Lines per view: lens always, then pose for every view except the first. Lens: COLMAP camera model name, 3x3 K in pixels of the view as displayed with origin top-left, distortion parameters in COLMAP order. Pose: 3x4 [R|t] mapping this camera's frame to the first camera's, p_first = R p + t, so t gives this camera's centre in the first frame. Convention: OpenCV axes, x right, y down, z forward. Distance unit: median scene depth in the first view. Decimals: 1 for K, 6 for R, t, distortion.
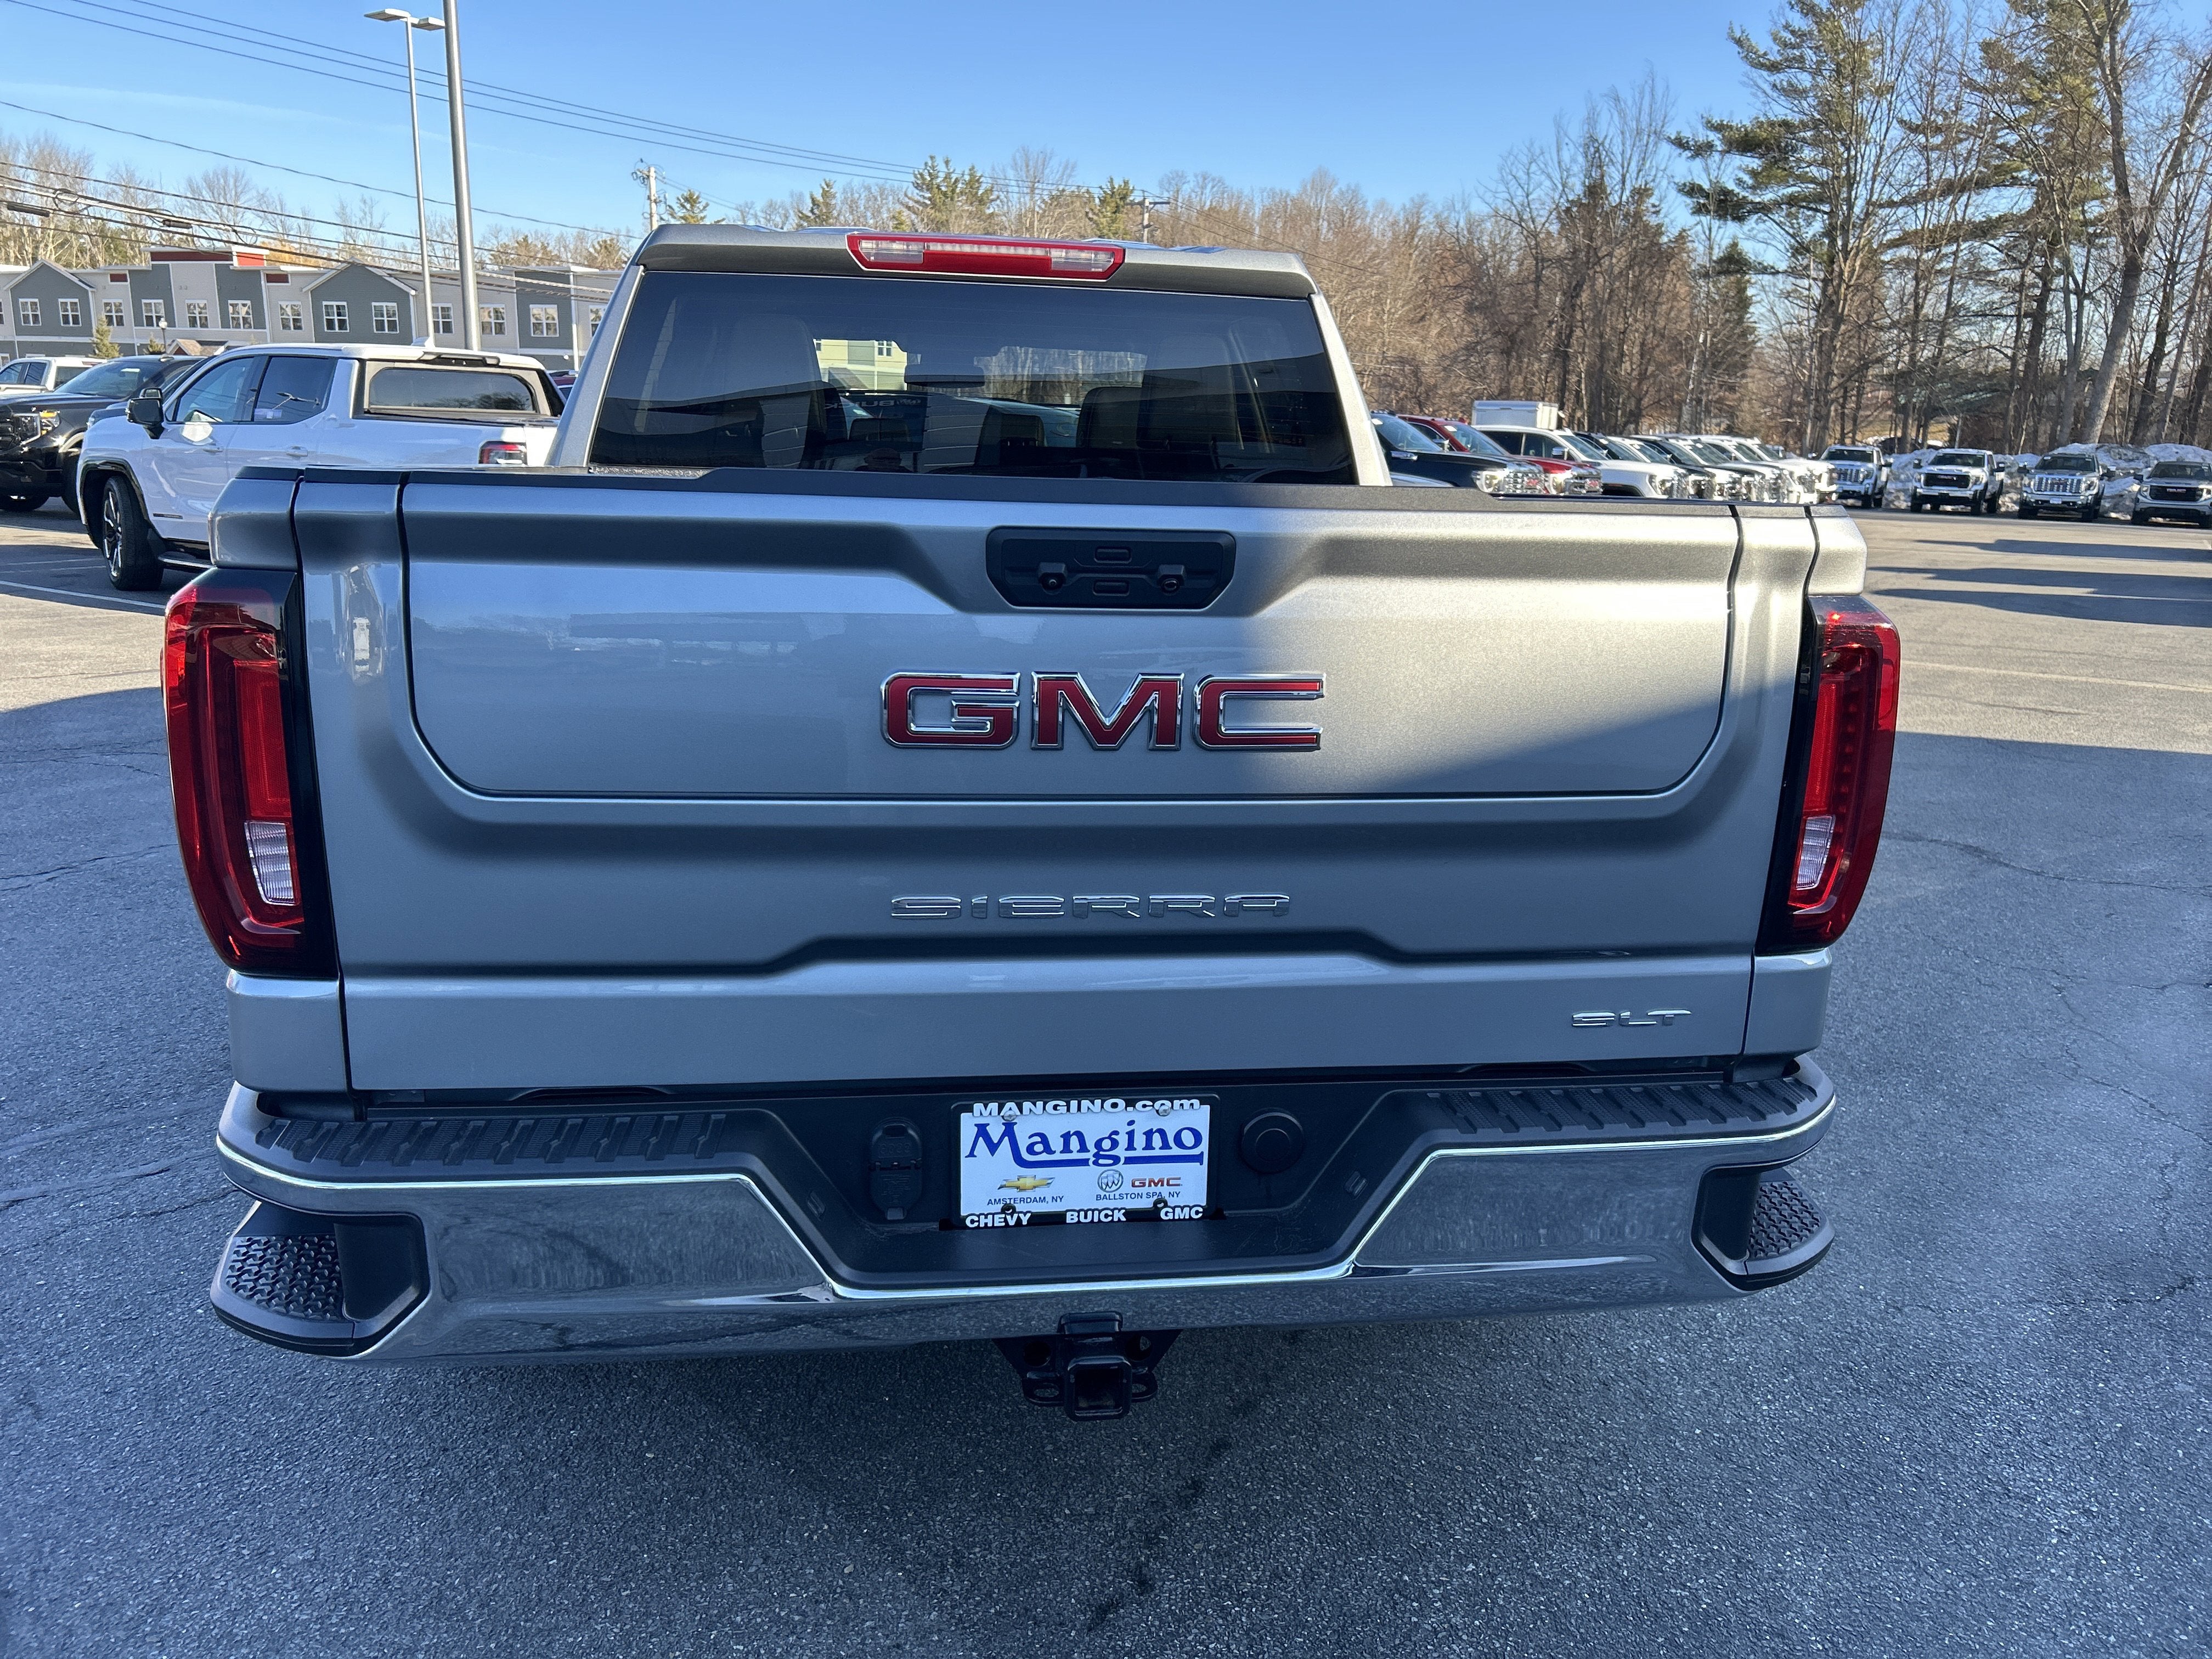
lens RADIAL K [[1624.0, 0, 1103.2], [0, 1624.0, 829.5], [0, 0, 1]] dist [0.028665, -0.024843]
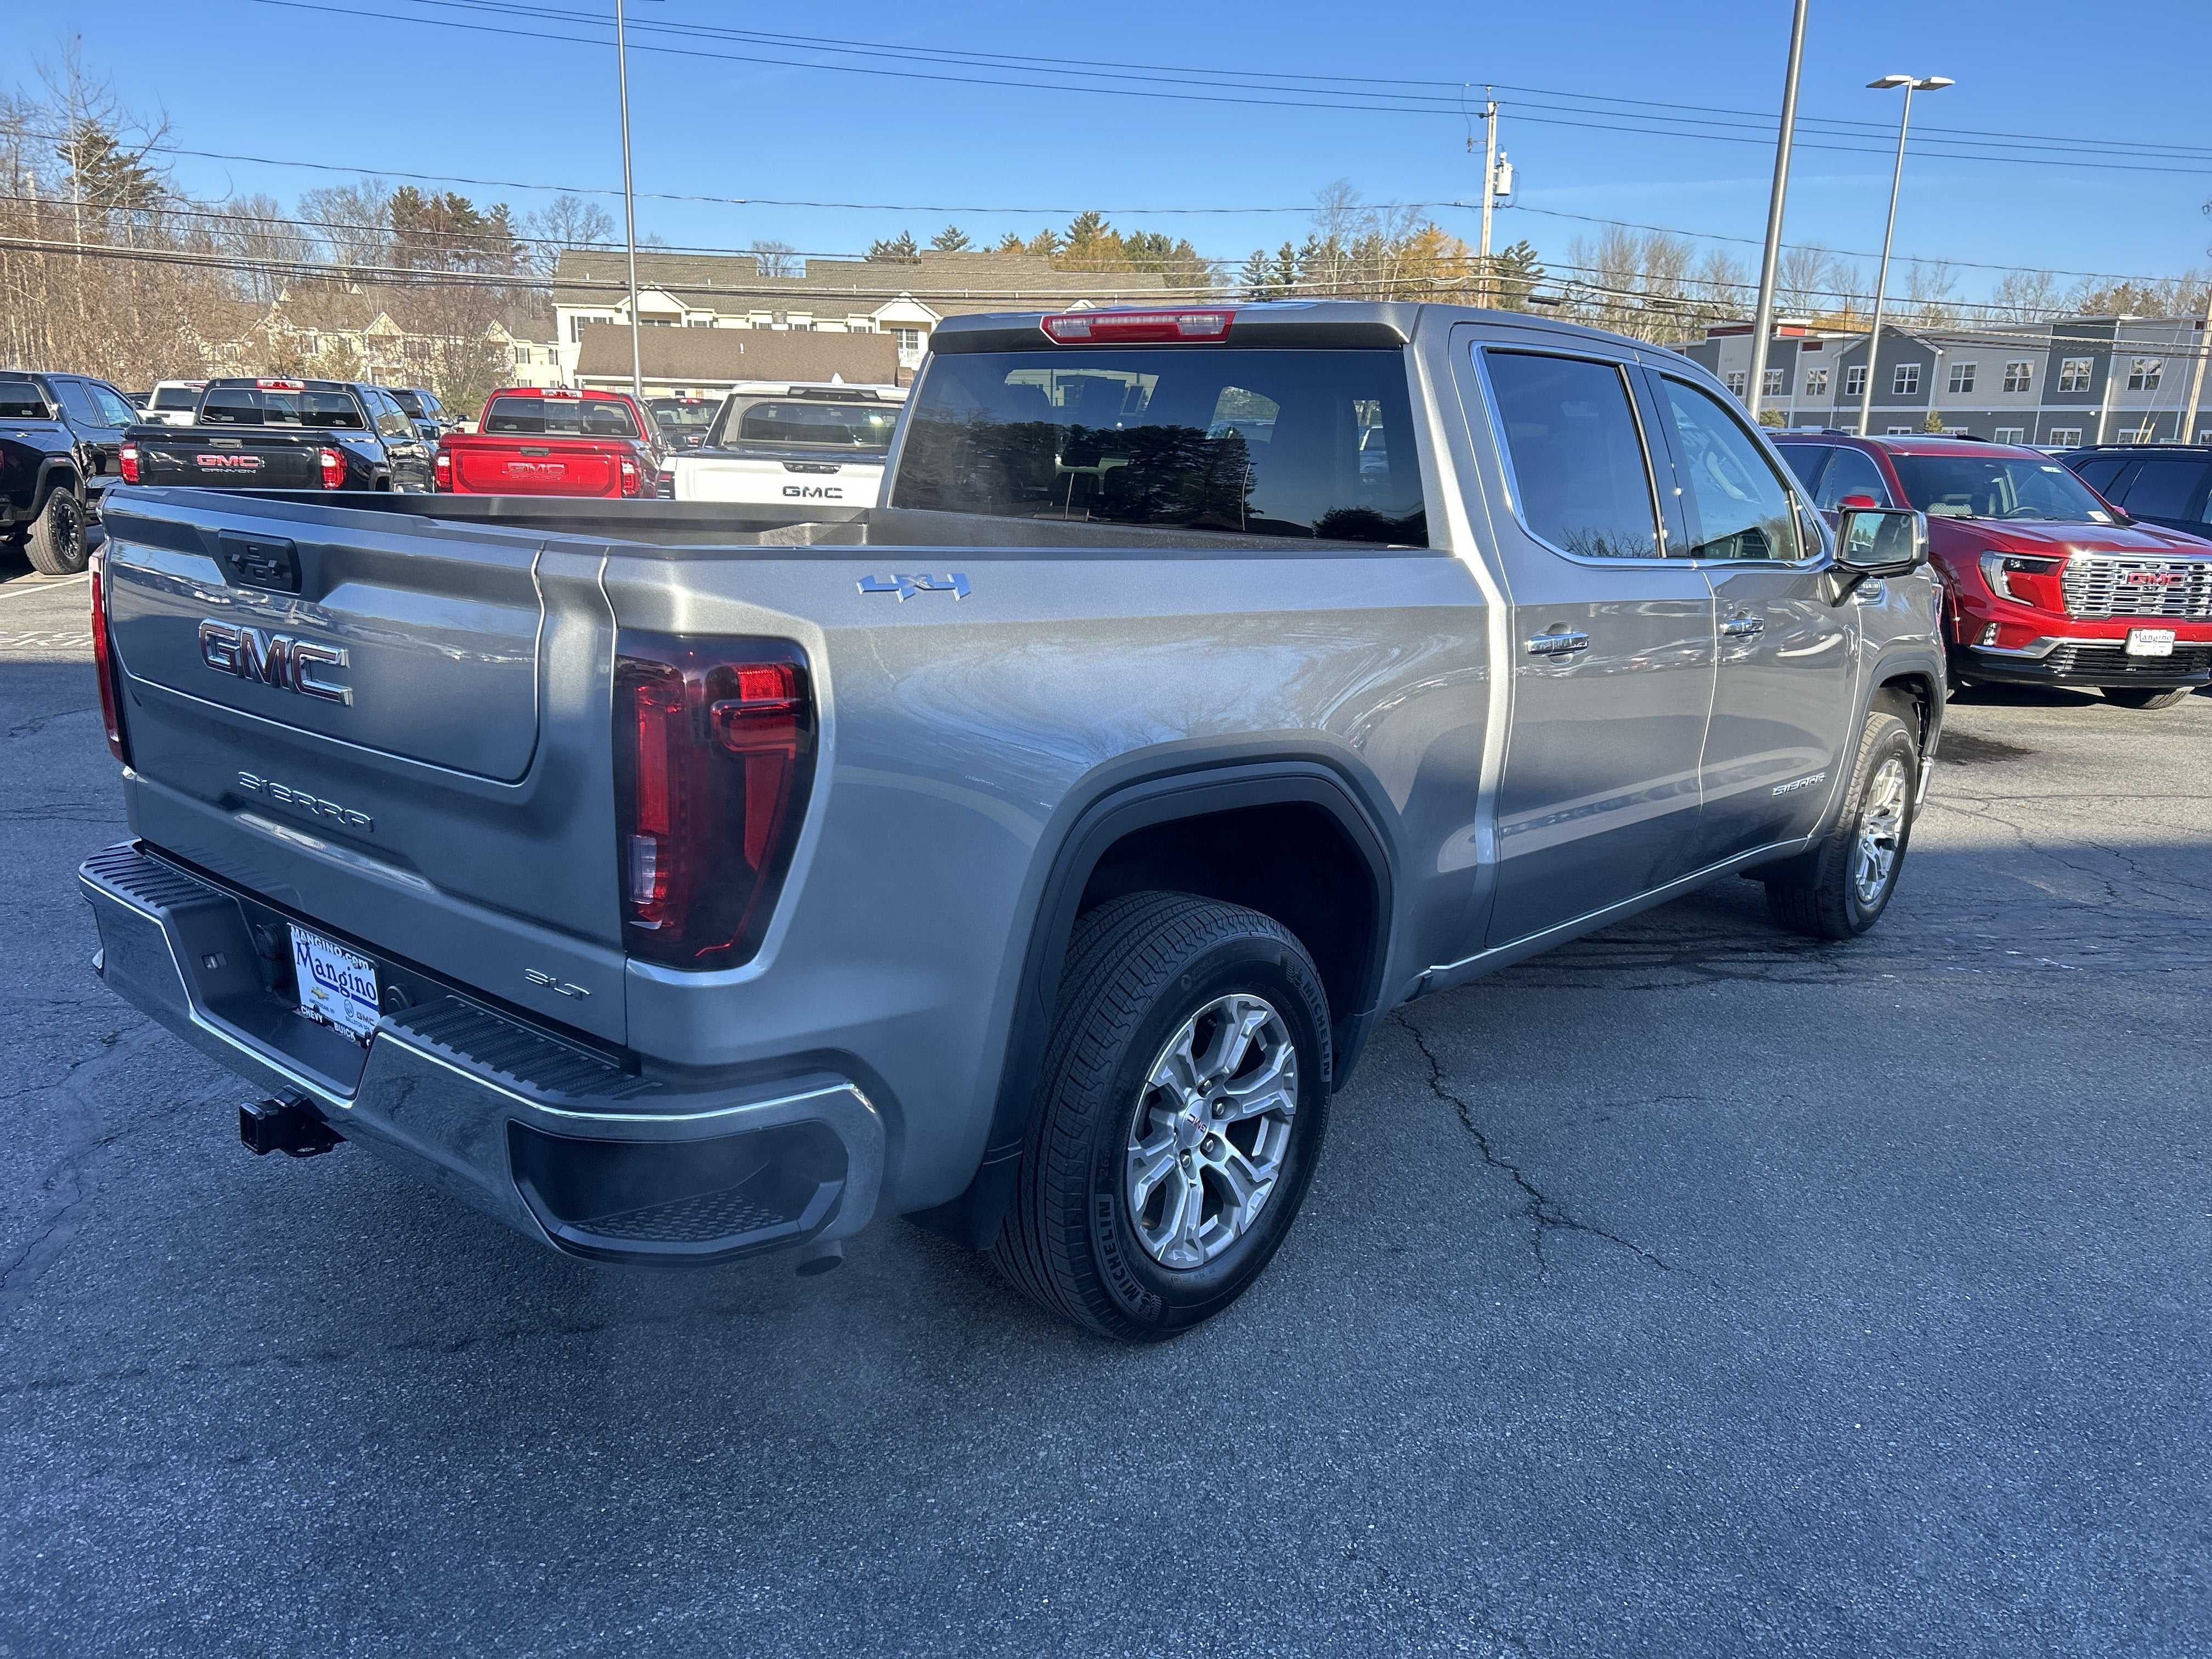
lens RADIAL K [[1698.2, 0, 1106.0], [0, 1698.2, 829.5], [0, 0, 1]] dist [0.037858, -0.104121]
pose [[0.646665, 0.154685, -0.746925, 0.799262], [-0.189037, 0.981174, 0.039535, -0.061594], [0.738979, 0.115630, 0.663731, 0.263665]]
